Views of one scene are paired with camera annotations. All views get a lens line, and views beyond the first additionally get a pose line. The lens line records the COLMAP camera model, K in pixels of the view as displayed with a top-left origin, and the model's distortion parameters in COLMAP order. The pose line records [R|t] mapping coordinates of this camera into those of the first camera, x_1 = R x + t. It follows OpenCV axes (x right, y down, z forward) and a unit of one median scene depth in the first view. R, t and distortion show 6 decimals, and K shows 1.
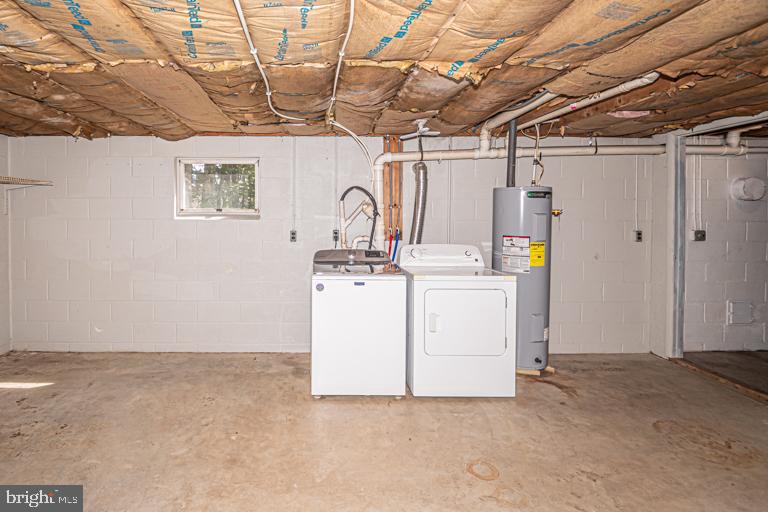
lens RADIAL K [[375.0, 0, 385.7], [0, 375.0, 224.1], [0, 0, 1]] dist [-0.014046, -0.000519]
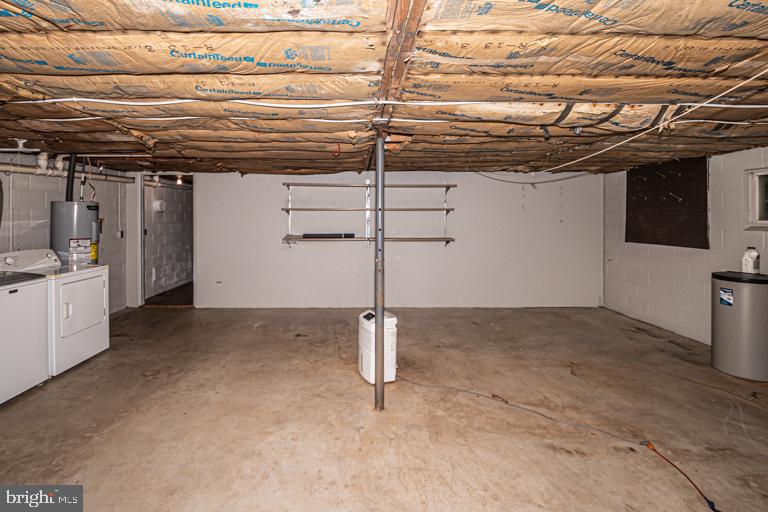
lens RADIAL K [[345.6, 0, 383.2], [0, 345.6, 231.0], [0, 0, 1]] dist [-0.000223, 0.000203]
pose [[-0.086154, -0.048406, 0.995105, -0.954697], [0.025919, 0.998372, 0.050808, -0.028651], [-0.995945, 0.030169, -0.084759, 0.032093]]
